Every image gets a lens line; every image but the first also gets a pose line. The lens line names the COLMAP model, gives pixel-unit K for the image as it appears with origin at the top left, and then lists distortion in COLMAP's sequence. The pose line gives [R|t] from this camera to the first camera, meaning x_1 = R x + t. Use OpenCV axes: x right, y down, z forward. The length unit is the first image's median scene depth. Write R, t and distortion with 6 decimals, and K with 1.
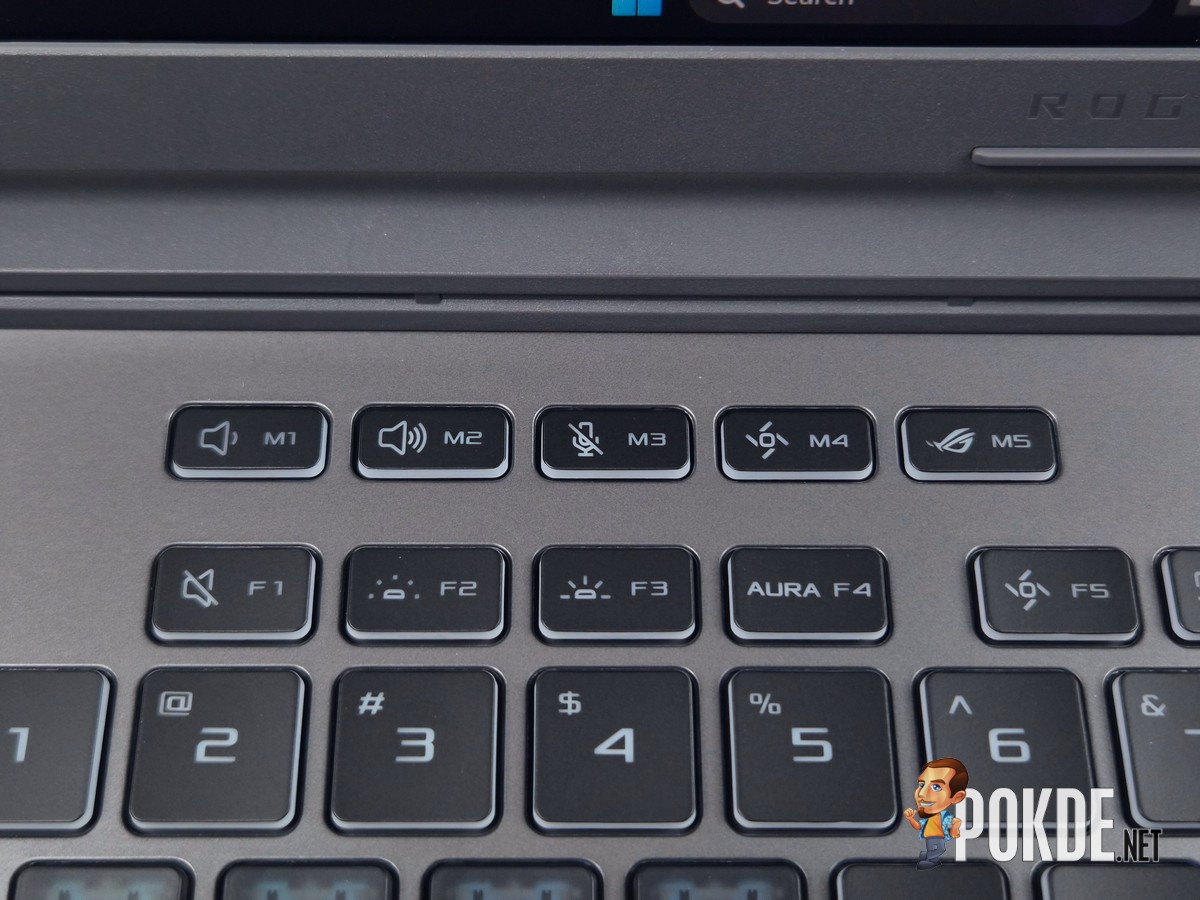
lens RADIAL K [[1677.9, 0, 603.4], [0, 1677.9, 446.1], [0, 0, 1]] dist [0.019270, 0.000000]
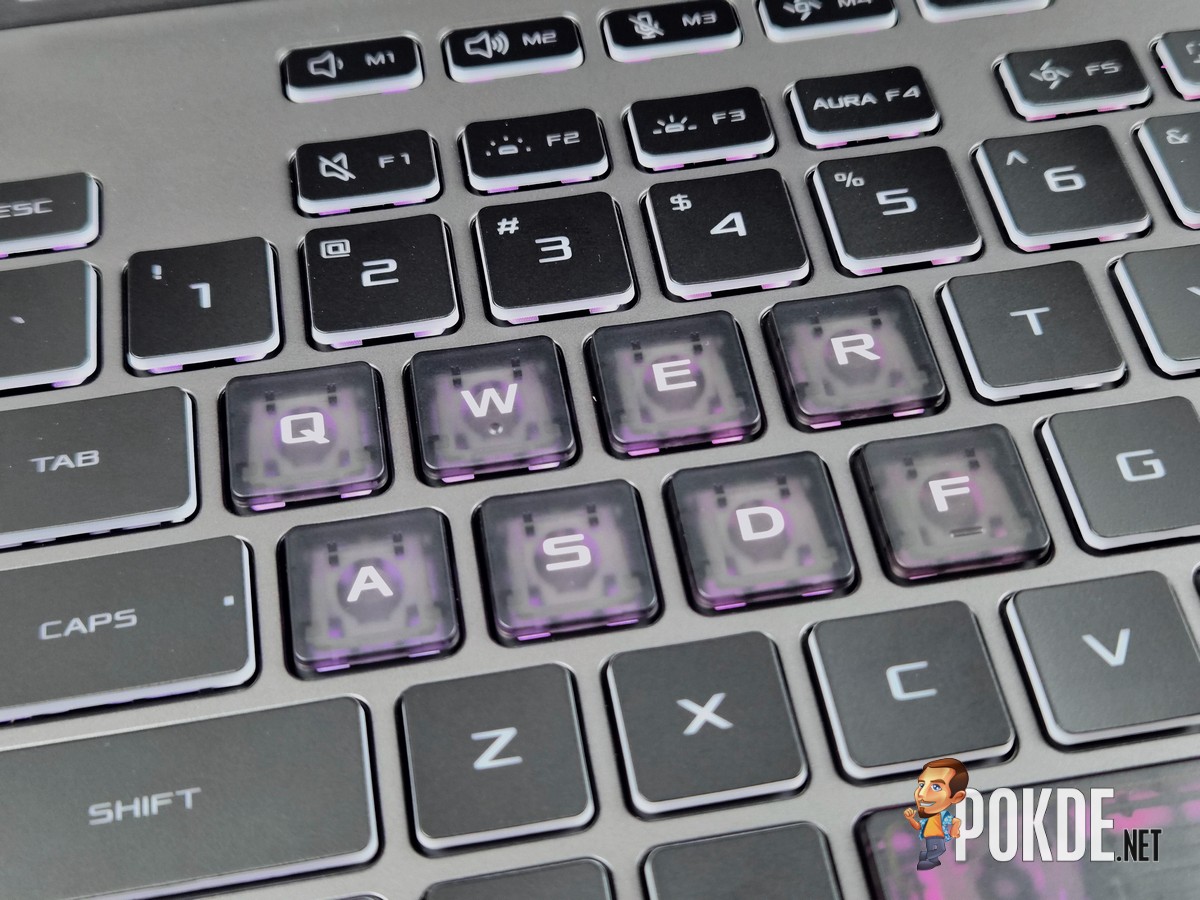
lens RADIAL K [[1677.9, 0, 597.9], [0, 1677.9, 454.2], [0, 0, 1]] dist [0.019270, 0.000000]
pose [[0.986212, -0.151599, 0.066353, -0.171206], [0.158841, 0.979663, -0.122596, 0.437049], [-0.046418, 0.131445, 0.990236, -0.094391]]
